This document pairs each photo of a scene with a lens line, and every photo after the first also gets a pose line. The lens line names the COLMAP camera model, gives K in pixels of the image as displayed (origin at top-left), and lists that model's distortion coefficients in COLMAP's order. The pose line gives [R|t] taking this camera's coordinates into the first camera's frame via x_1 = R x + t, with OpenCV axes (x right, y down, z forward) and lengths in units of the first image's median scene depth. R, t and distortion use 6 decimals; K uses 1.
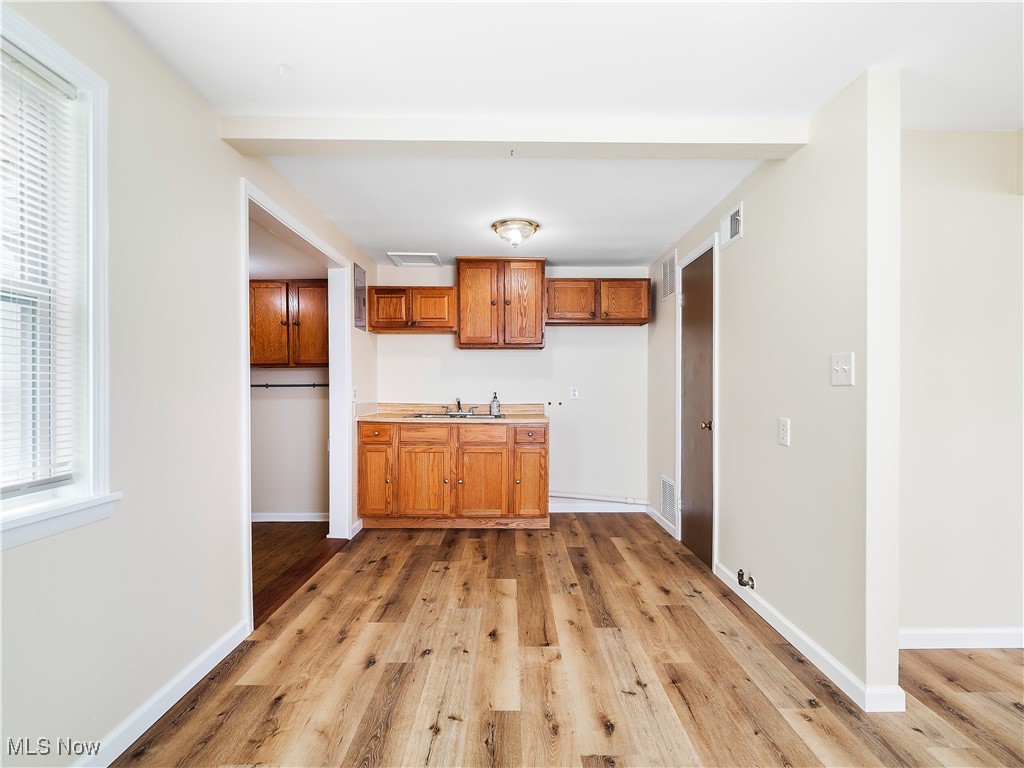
lens RADIAL K [[502.6, 0, 514.7], [0, 502.6, 391.4], [0, 0, 1]] dist [0.005168, -0.006106]
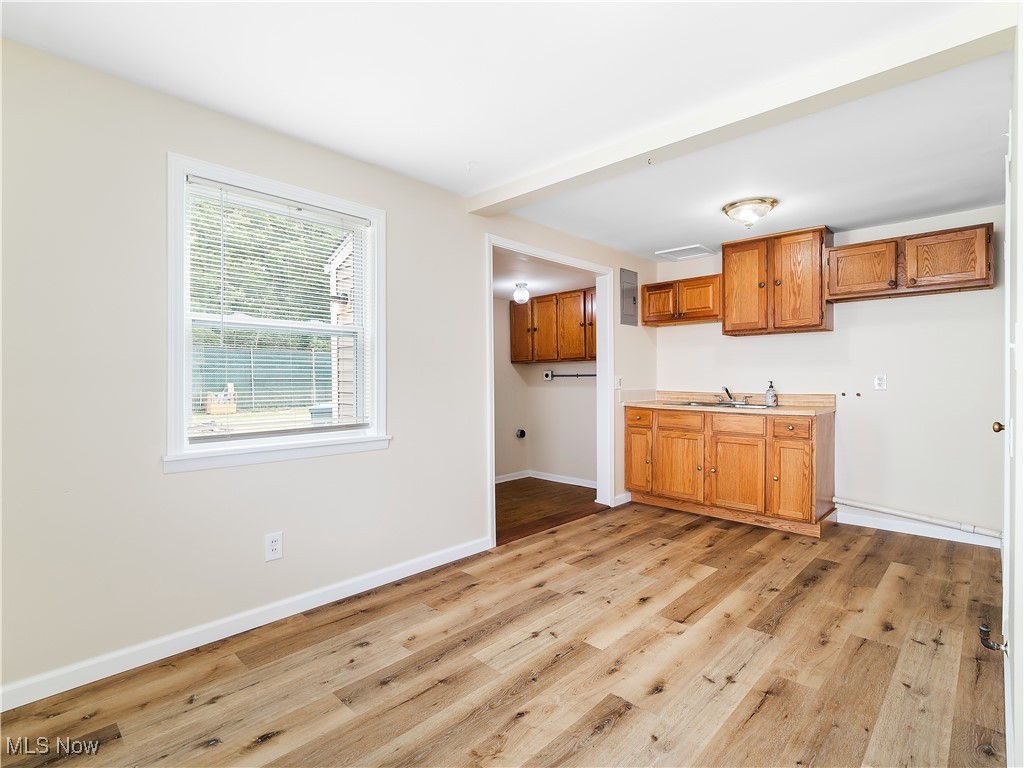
lens RADIAL K [[502.6, 0, 515.6], [0, 502.6, 386.1], [0, 0, 1]] dist [0.005168, -0.006106]
pose [[0.718027, 0.007309, -0.695977, 0.372779], [0.000698, 0.999937, 0.011221, 0.000326], [0.696015, -0.008542, 0.717977, 0.008089]]
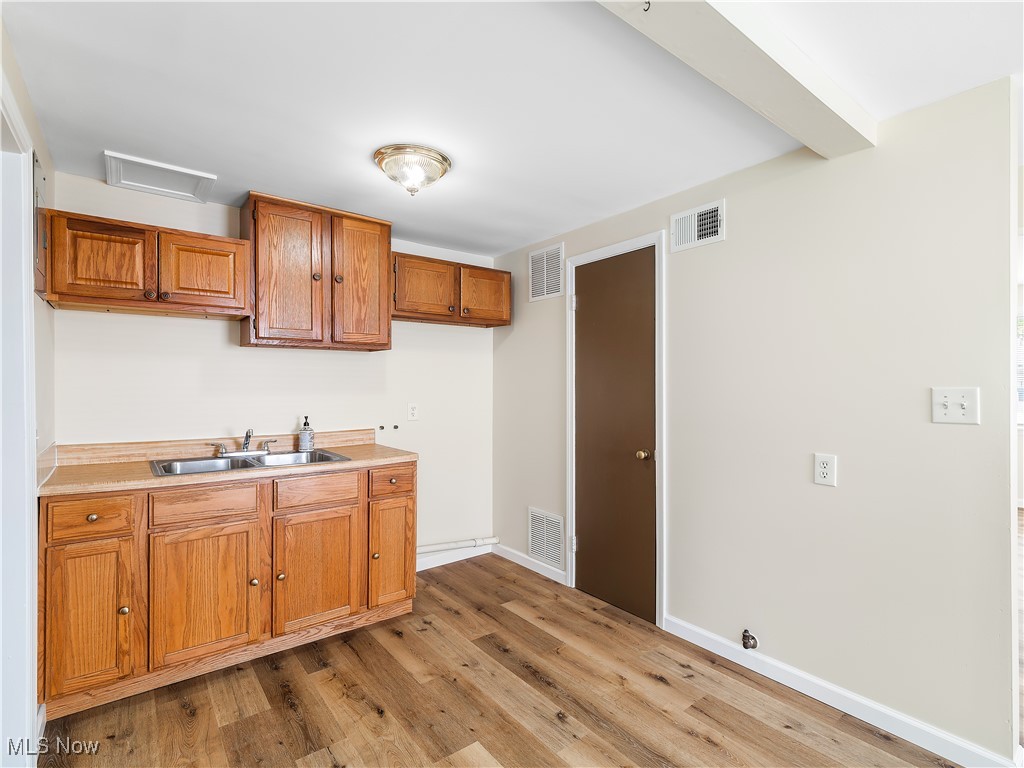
lens RADIAL K [[502.6, 0, 519.4], [0, 502.6, 384.2], [0, 0, 1]] dist [0.005168, -0.006106]
pose [[0.792063, -0.002953, 0.610432, -0.298348], [0.005957, 0.999978, -0.002892, -0.048986], [-0.610410, 0.005927, 0.792064, 0.448123]]
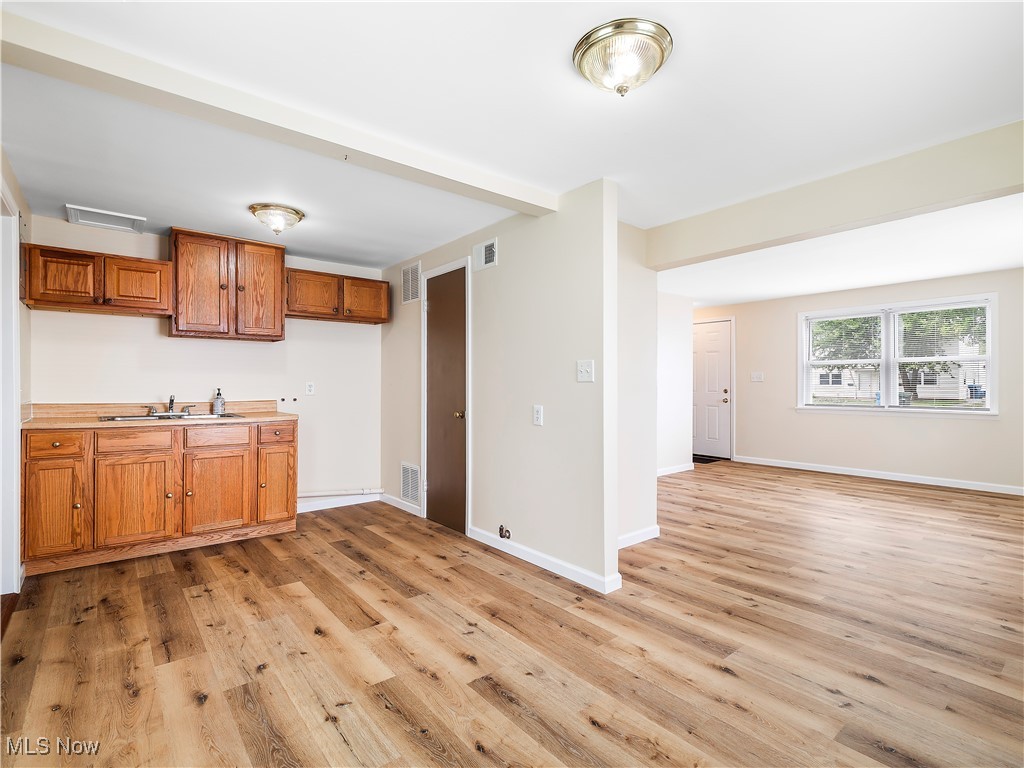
lens RADIAL K [[502.6, 0, 518.2], [0, 502.6, 383.5], [0, 0, 1]] dist [0.005168, -0.006106]
pose [[0.775530, -0.000652, 0.631310, -0.260939], [0.004023, 0.999984, -0.003909, -0.001468], [-0.631298, 0.005571, 0.775521, -0.016866]]
